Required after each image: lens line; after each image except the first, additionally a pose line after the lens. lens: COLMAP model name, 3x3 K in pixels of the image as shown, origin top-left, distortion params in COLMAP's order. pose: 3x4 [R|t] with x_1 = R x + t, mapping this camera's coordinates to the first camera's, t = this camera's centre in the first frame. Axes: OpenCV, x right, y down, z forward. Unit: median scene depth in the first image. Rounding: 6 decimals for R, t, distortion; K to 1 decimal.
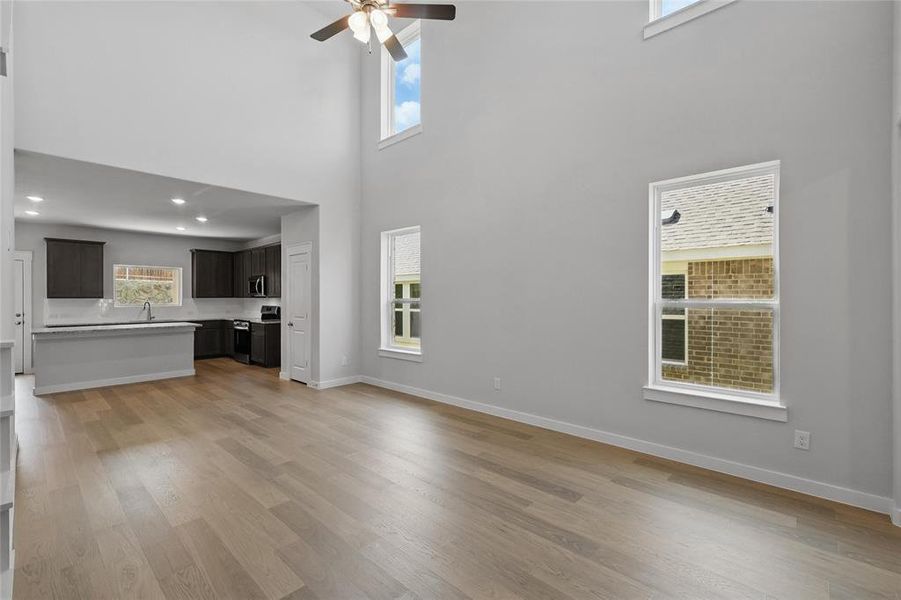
lens RADIAL K [[393.3, 0, 452.5], [0, 393.3, 297.3], [0, 0, 1]] dist [0.002245, 0.000048]
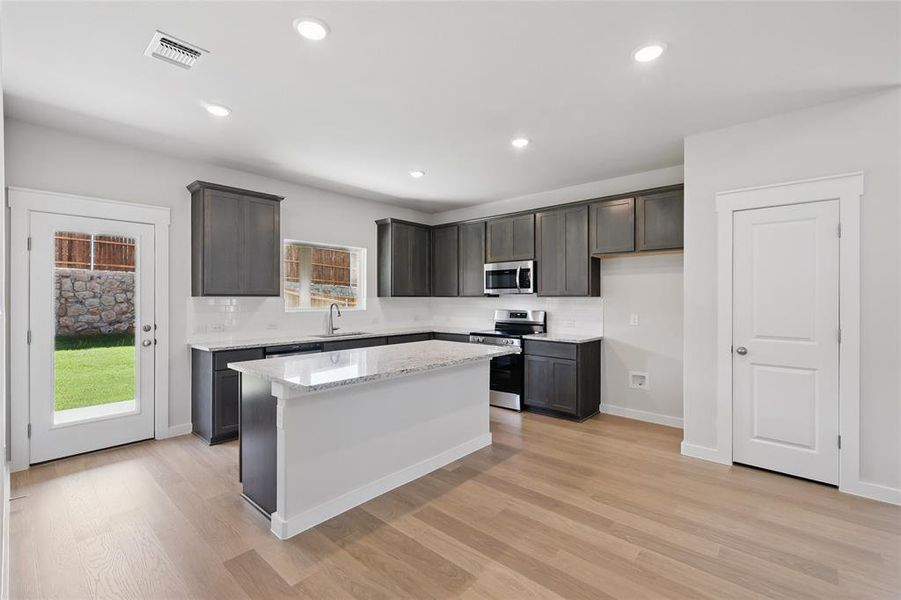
lens RADIAL K [[393.3, 0, 452.5], [0, 393.3, 297.3], [0, 0, 1]] dist [0.002245, 0.000048]
pose [[0.999879, 0.002789, 0.015296, -0.755680], [-0.002752, 0.999993, -0.002432, 0.004412], [-0.015303, 0.002389, 0.999880, 0.506826]]
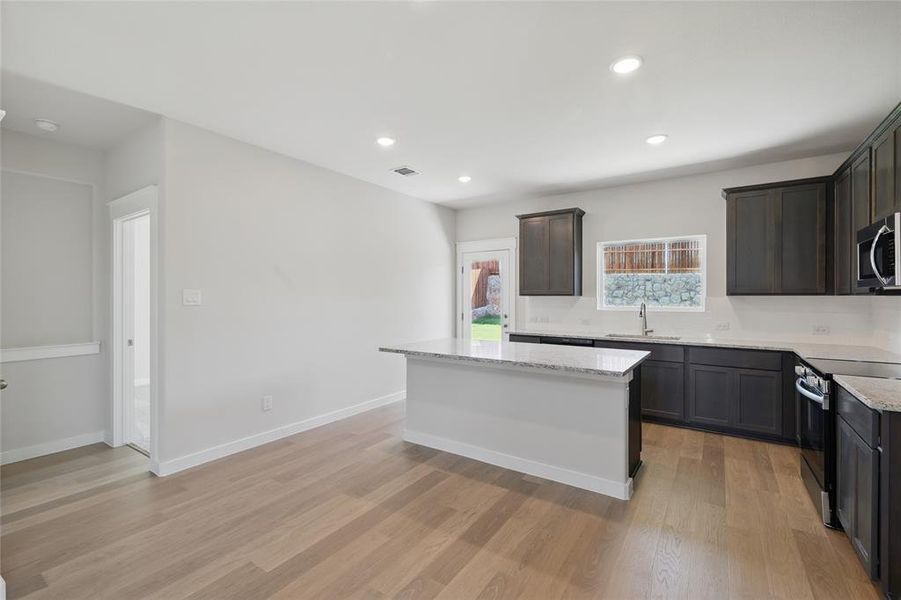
lens RADIAL K [[393.3, 0, 452.5], [0, 393.3, 297.3], [0, 0, 1]] dist [0.002245, 0.000048]
pose [[0.145448, 0.004524, -0.989356, -0.328704], [0.000132, 0.999989, 0.004592, 0.001816], [0.989366, -0.000799, 0.145446, 0.826581]]
